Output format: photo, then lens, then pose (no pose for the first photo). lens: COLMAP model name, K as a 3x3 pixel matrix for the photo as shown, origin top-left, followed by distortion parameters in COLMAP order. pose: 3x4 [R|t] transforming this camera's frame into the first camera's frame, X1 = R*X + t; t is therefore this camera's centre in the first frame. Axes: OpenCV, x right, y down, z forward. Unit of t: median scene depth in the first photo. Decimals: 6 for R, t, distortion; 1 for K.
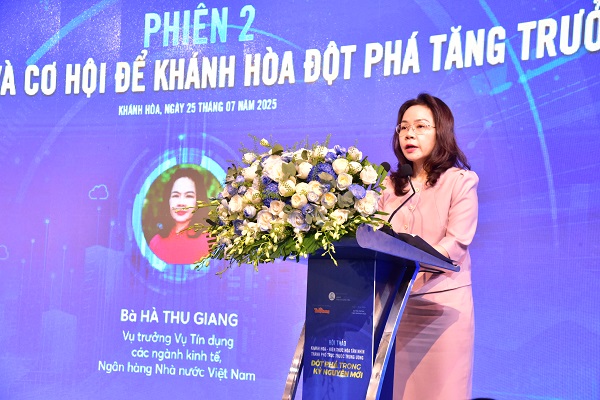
lens RADIAL K [[1209.2, 0, 297.1], [0, 1209.2, 200.0], [0, 0, 1]] dist [0.470057, 0.000000]
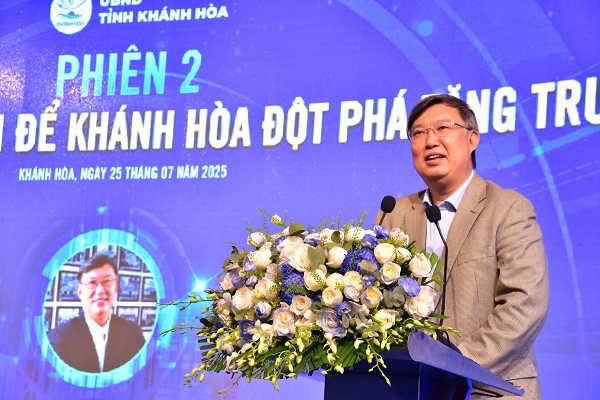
lens RADIAL K [[1449.4, 0, 304.5], [0, 1449.4, 195.1], [0, 0, 1]] dist [0.624226, 0.000000]
pose [[0.996295, 0.027373, 0.081527, -0.087538], [-0.022048, 0.997608, -0.065508, -0.002775], [-0.083125, 0.063468, 0.994516, 0.074365]]
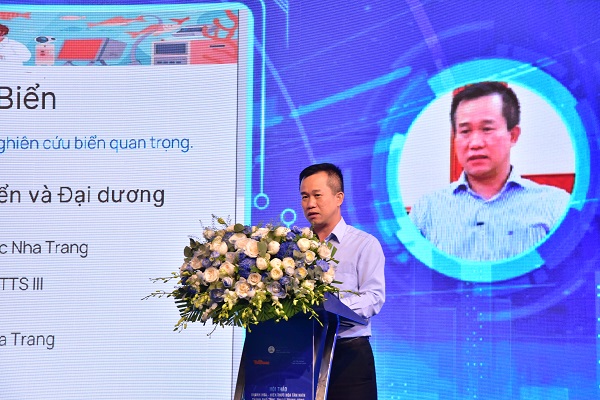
lens RADIAL K [[2079.2, 0, 298.8], [0, 2079.2, 196.6], [0, 0, 1]] dist [1.435602, 0.000000]
pose [[0.935696, -0.006621, 0.352746, -0.687286], [-0.000218, 0.999813, 0.019345, -0.112660], [-0.352808, -0.018177, 0.935519, -0.945835]]
